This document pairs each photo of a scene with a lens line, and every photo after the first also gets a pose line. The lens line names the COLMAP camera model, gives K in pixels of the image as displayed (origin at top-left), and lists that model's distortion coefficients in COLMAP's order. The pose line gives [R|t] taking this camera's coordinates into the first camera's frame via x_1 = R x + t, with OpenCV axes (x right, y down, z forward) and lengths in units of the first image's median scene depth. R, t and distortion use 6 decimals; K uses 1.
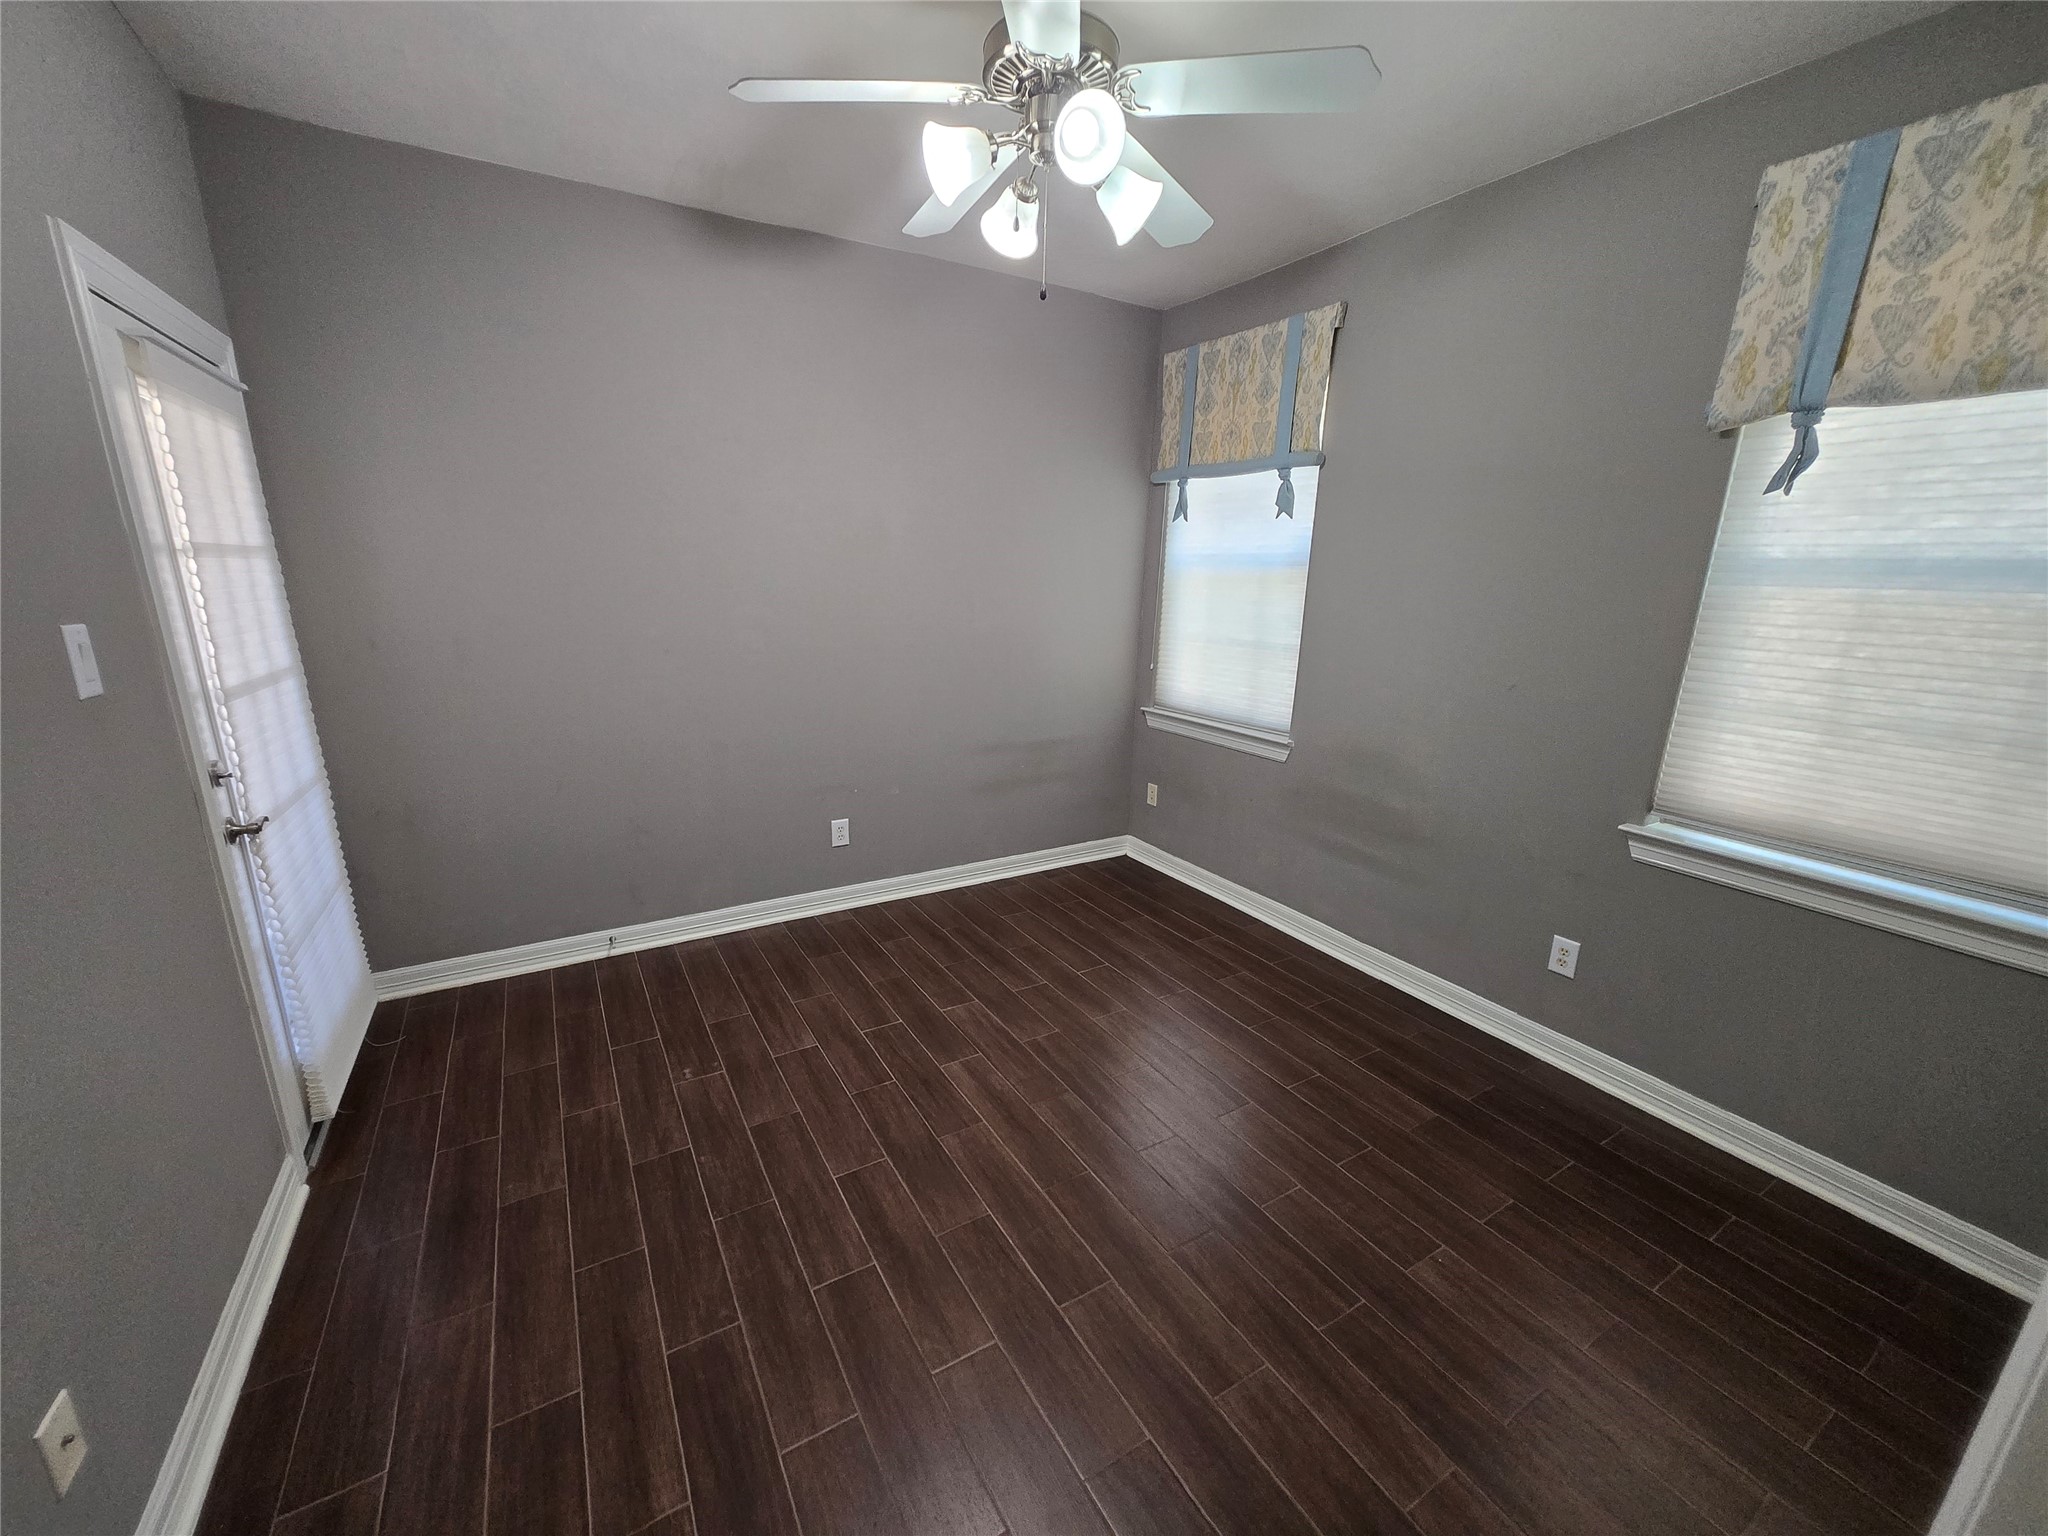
lens RADIAL K [[800.4, 0, 1024.1], [0, 800.4, 776.7], [0, 0, 1]] dist [-0.001257, -0.000719]
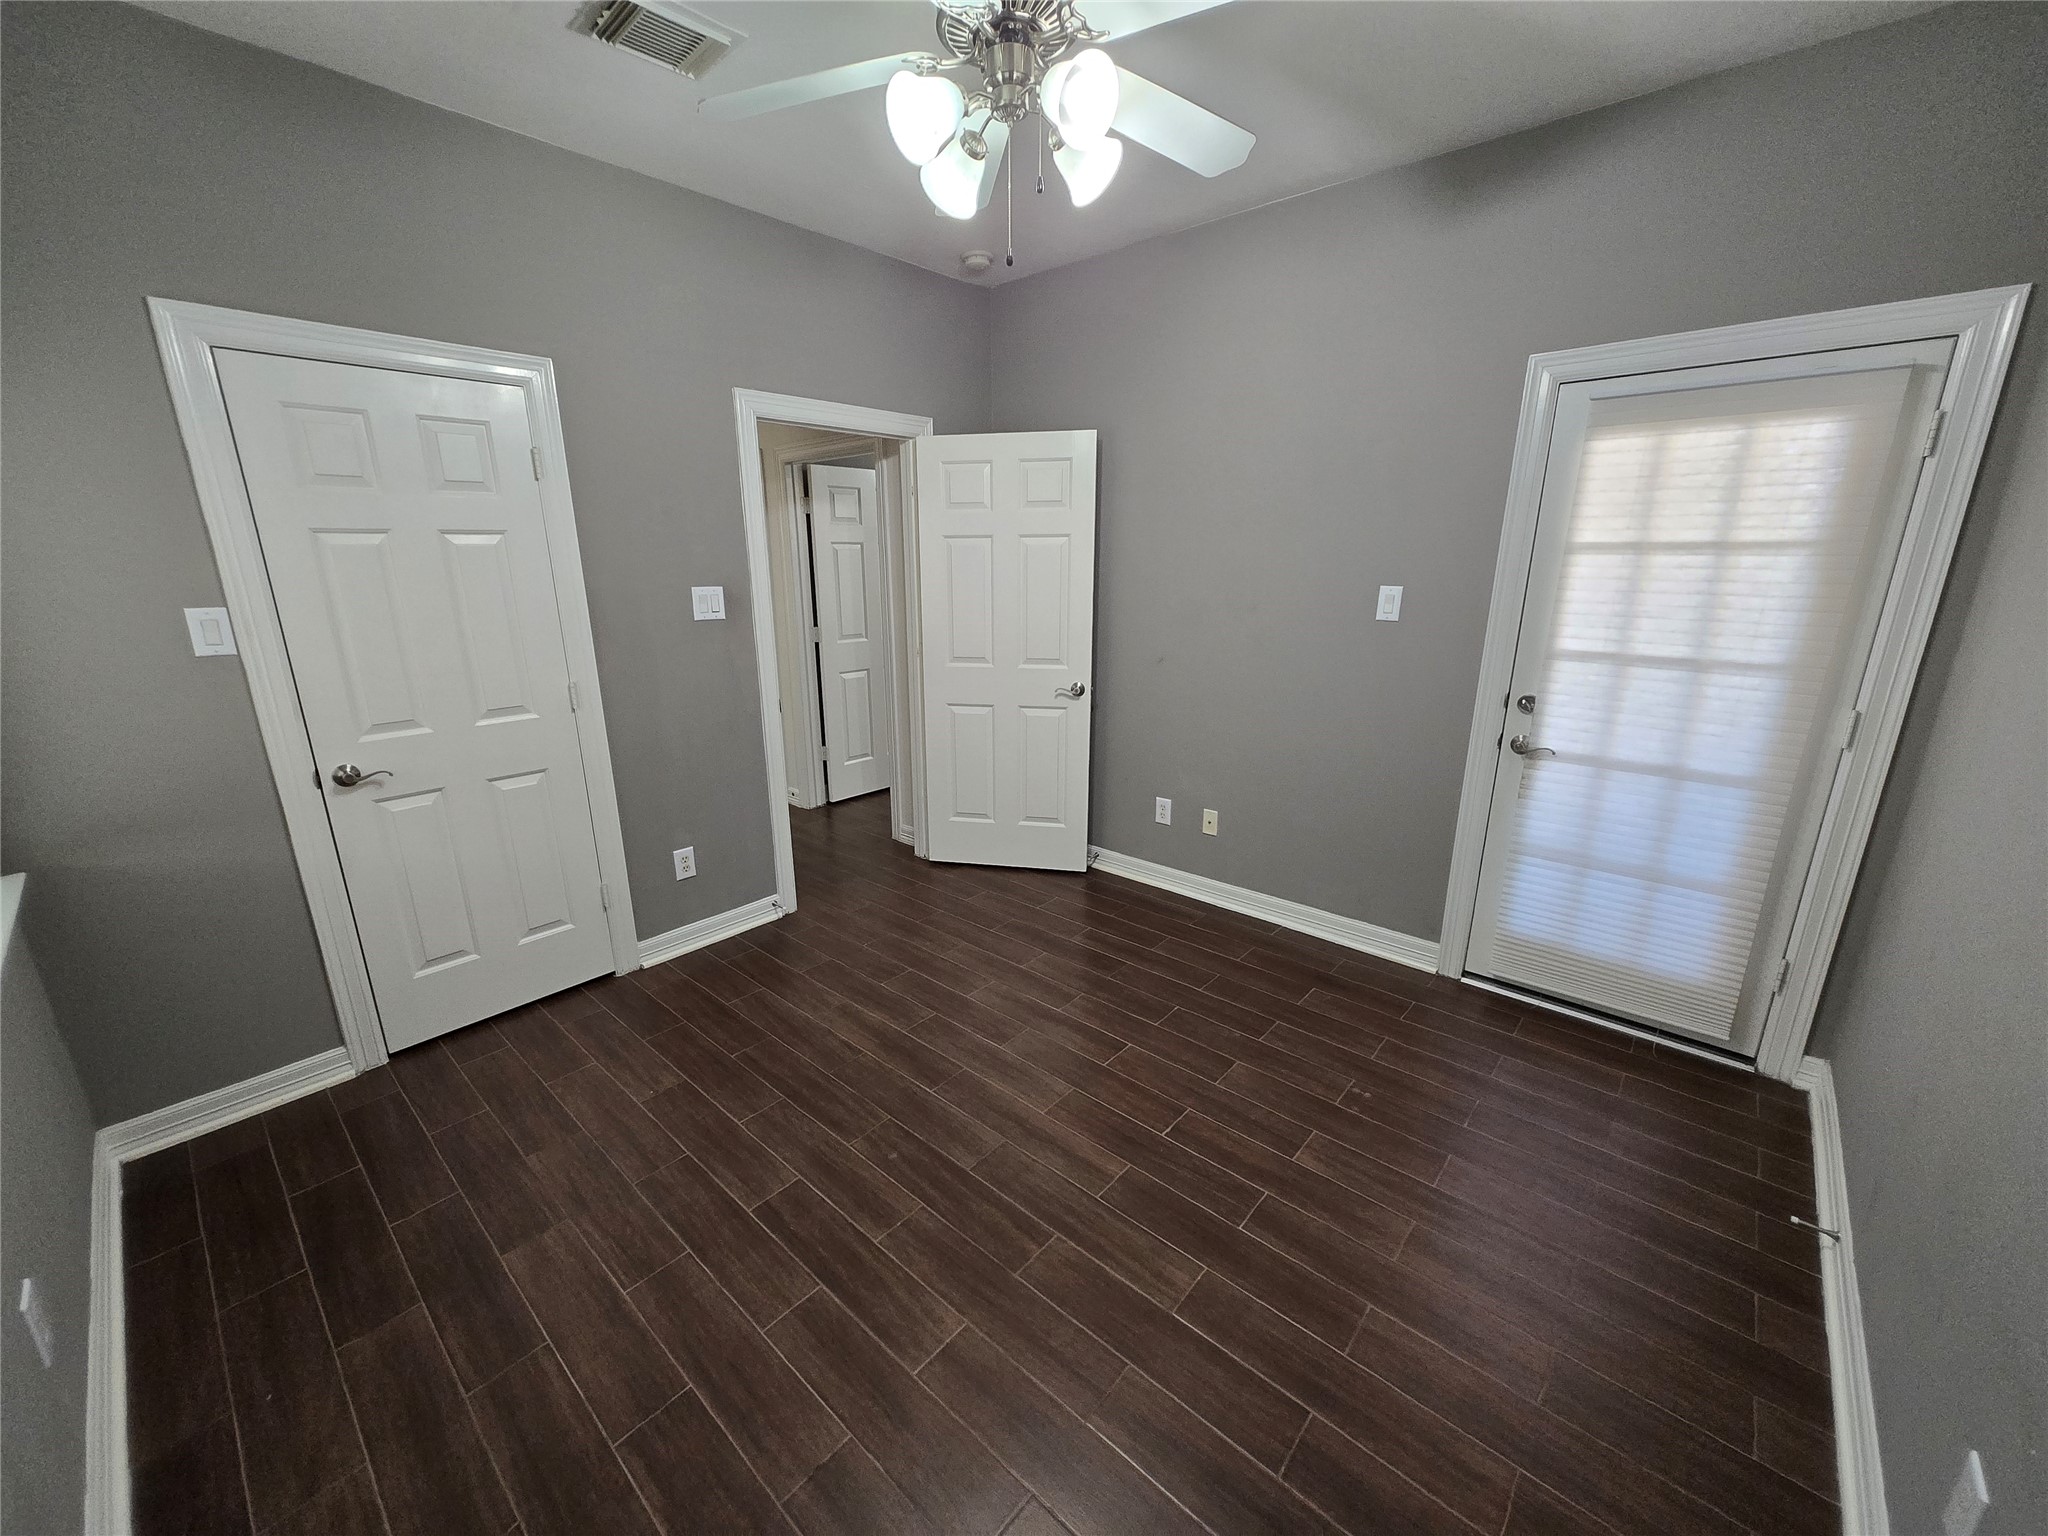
lens RADIAL K [[800.4, 0, 1021.0], [0, 800.4, 772.1], [0, 0, 1]] dist [-0.001257, -0.000719]
pose [[-0.953664, 0.063183, -0.294165, 0.223818], [-0.091369, 0.870713, 0.483229, -0.385253], [0.286665, 0.487716, -0.824595, 1.474731]]
